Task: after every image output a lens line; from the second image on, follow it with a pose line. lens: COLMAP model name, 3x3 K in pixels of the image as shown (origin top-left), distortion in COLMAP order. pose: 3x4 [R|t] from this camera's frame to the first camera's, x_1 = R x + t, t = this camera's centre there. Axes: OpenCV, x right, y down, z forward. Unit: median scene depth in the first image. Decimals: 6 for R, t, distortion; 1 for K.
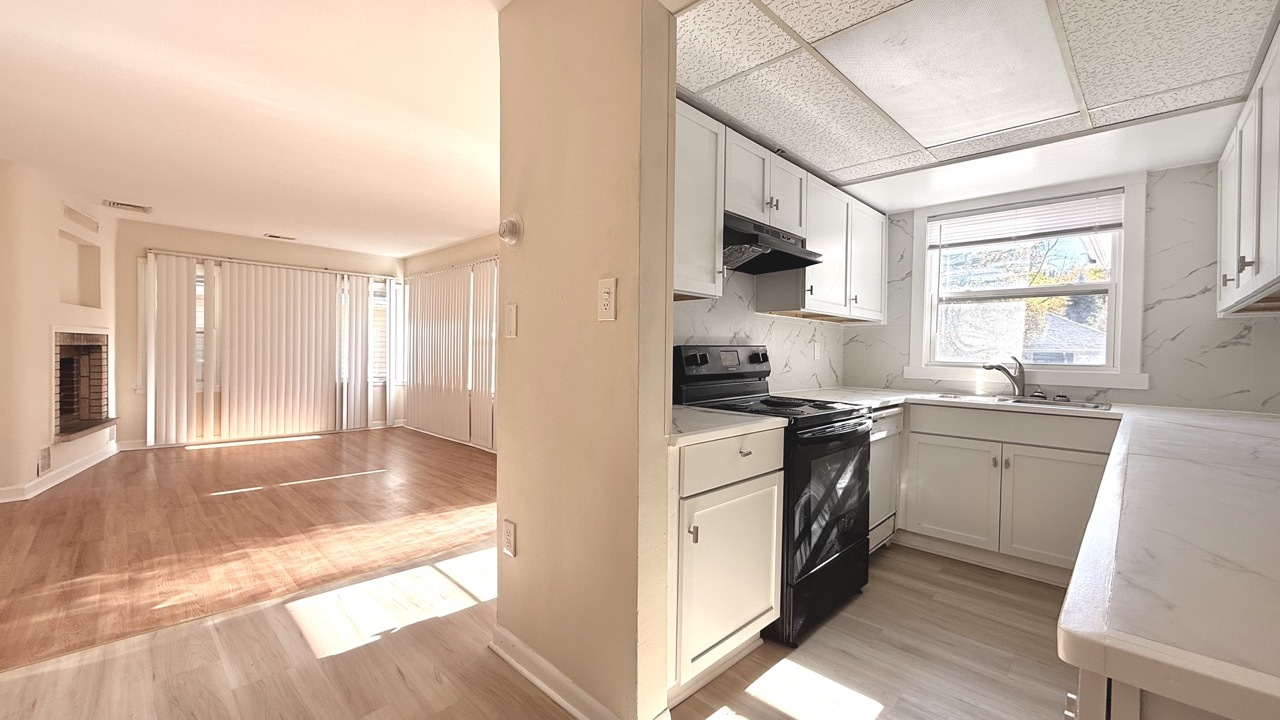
lens RADIAL K [[508.7, 0, 640.0], [0, 508.7, 360.0], [0, 0, 1]] dist [-0.001138, -0.000001]
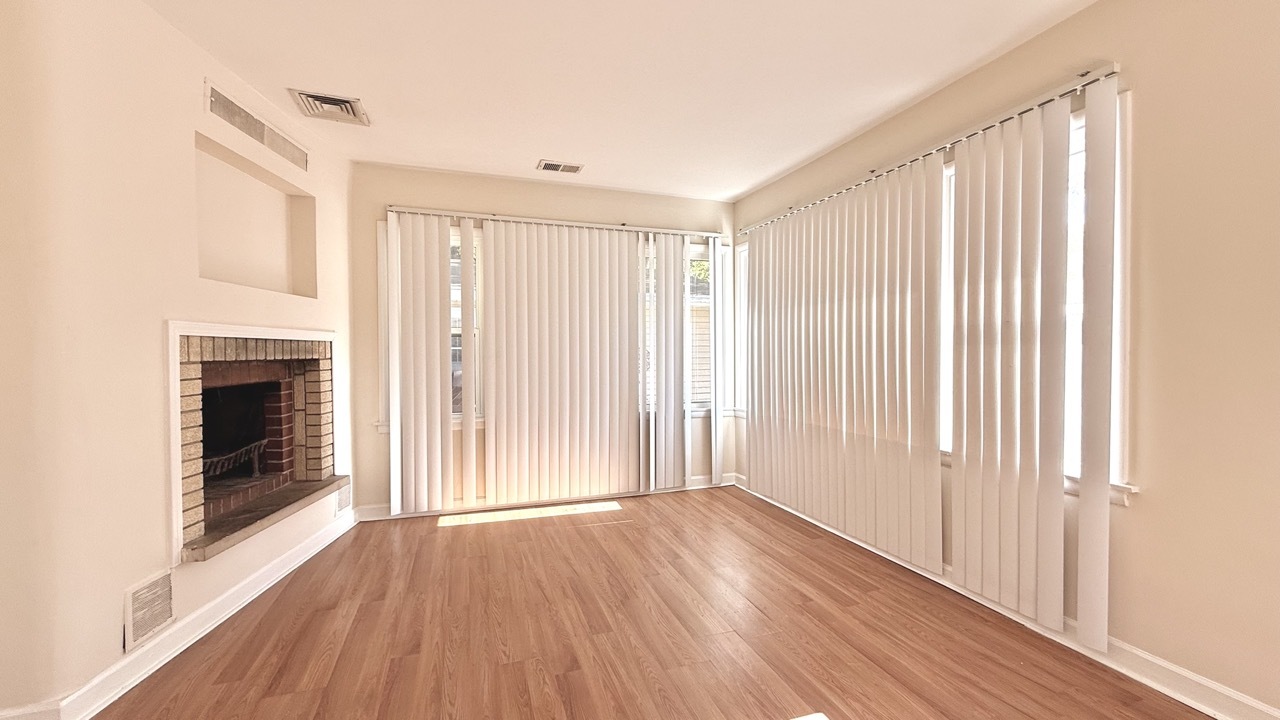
lens RADIAL K [[508.7, 0, 640.0], [0, 508.7, 360.0], [0, 0, 1]] dist [-0.001138, -0.000001]
pose [[0.894578, -0.014610, -0.446672, -0.171417], [0.012835, 0.999893, -0.007000, -0.007096], [0.446727, 0.000529, 0.894670, 0.241651]]
